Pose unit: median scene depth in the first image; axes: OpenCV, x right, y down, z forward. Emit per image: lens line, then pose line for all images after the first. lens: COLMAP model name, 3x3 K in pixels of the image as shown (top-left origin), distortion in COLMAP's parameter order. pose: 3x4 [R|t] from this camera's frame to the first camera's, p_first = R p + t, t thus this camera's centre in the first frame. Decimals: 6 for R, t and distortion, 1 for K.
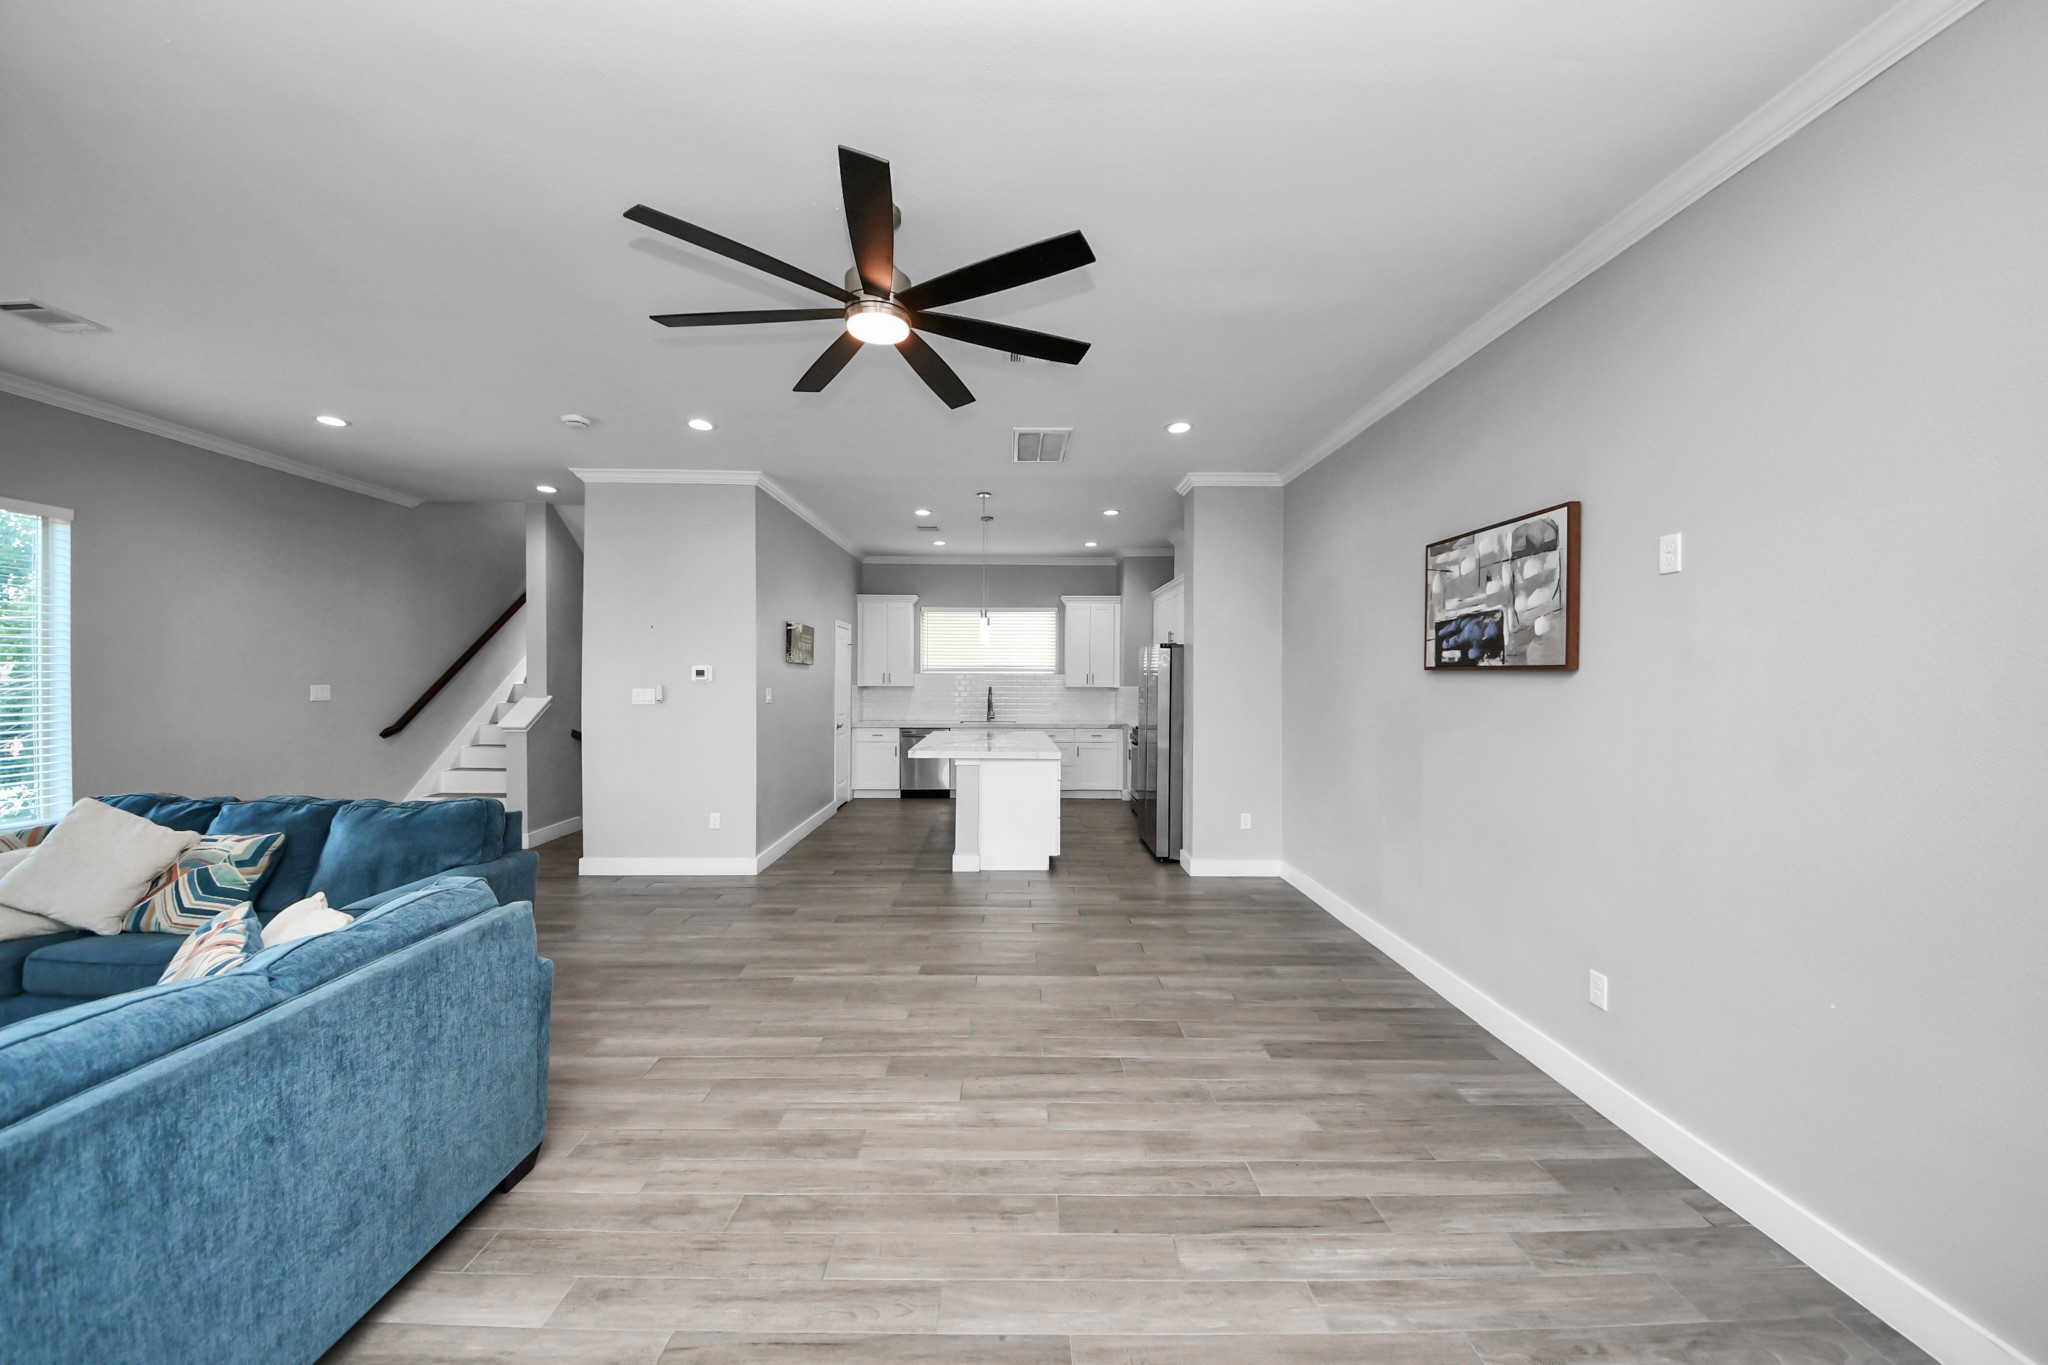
lens RADIAL K [[715.8, 0, 1019.0], [0, 715.8, 685.7], [0, 0, 1]] dist [0.008906, -0.000123]
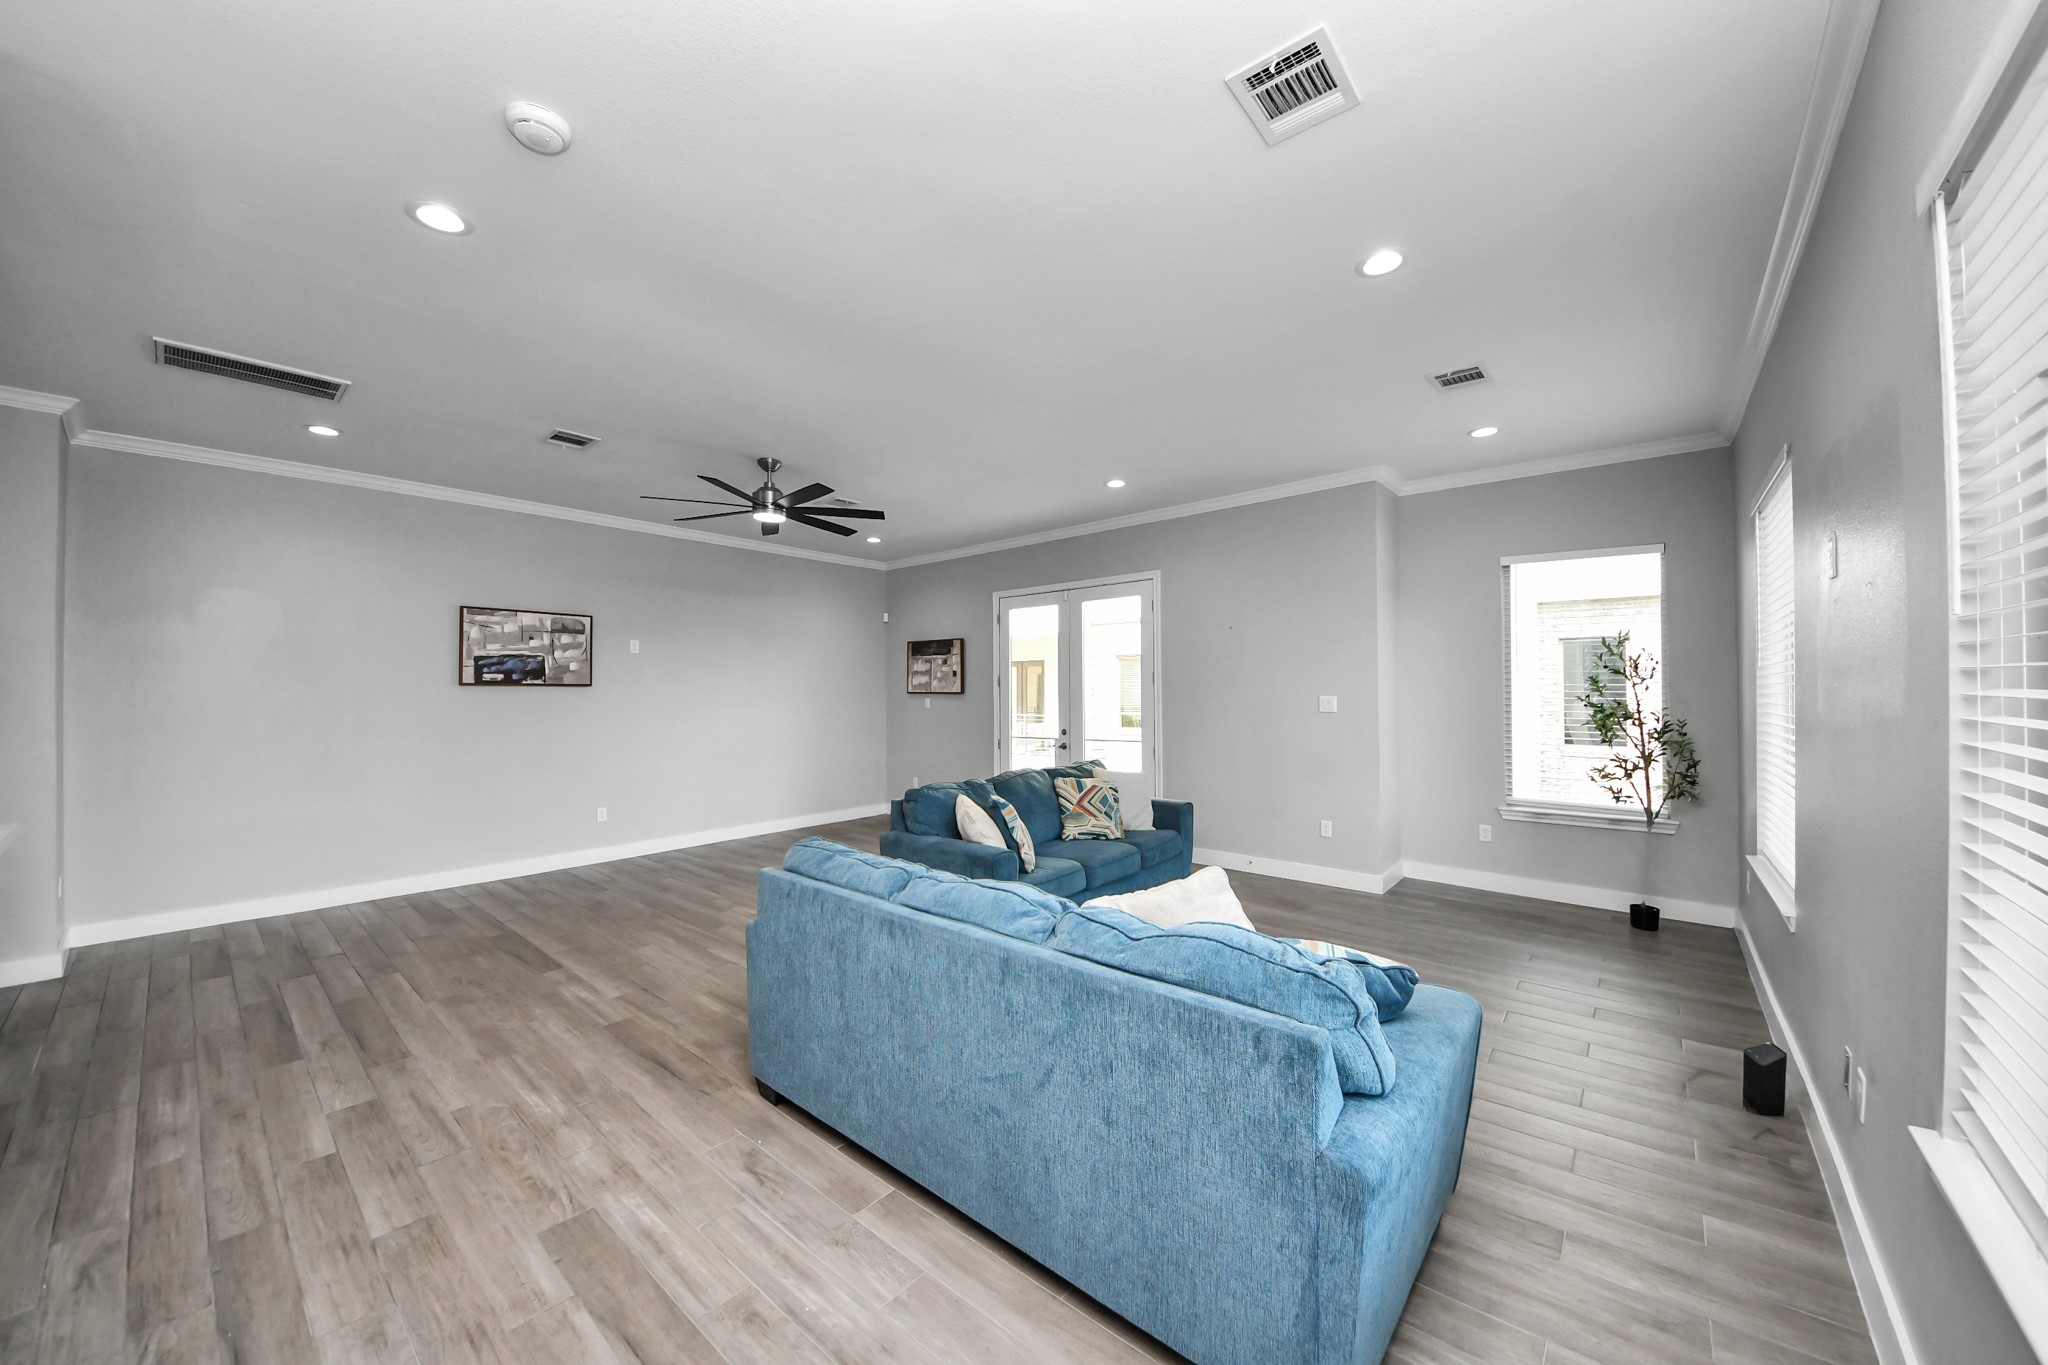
lens RADIAL K [[715.8, 0, 1019.0], [0, 715.8, 685.7], [0, 0, 1]] dist [0.008906, -0.000123]
pose [[-0.754594, 0.002065, 0.656188, -1.542406], [0.006815, 0.999966, 0.004690, -0.021352], [-0.656156, 0.008010, -0.754583, 1.544942]]
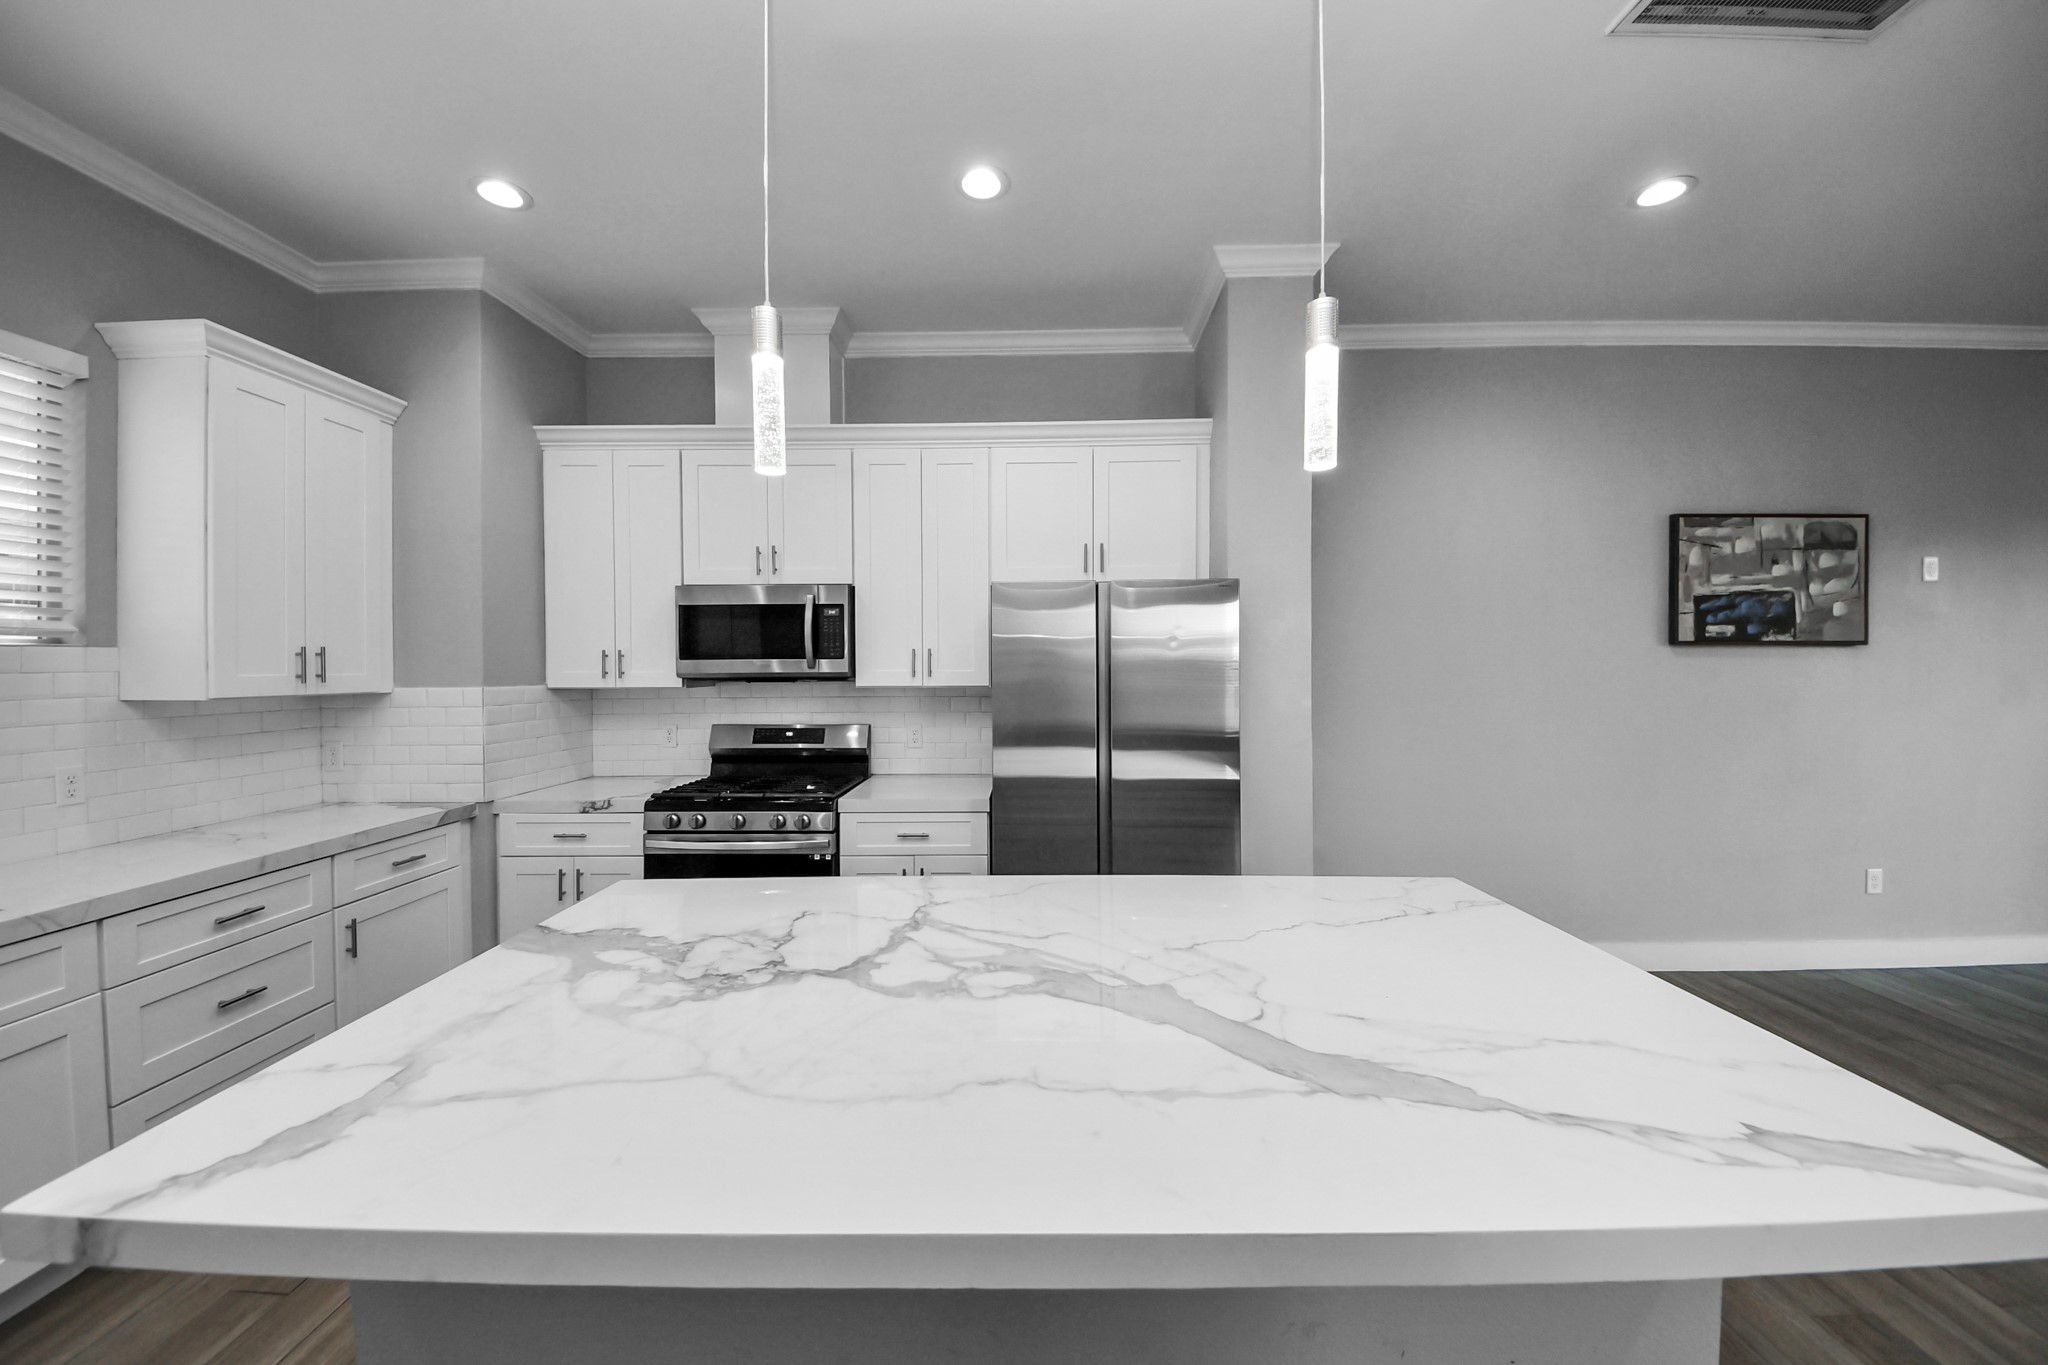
lens RADIAL K [[728.5, 0, 1021.0], [0, 728.5, 670.0], [0, 0, 1]] dist [0.025271, -0.020224]
pose [[0.032609, -0.013775, 0.999373, -0.488550], [0.017760, 0.999755, 0.013201, -0.017722], [-0.999310, 0.017318, 0.032846, 2.051405]]
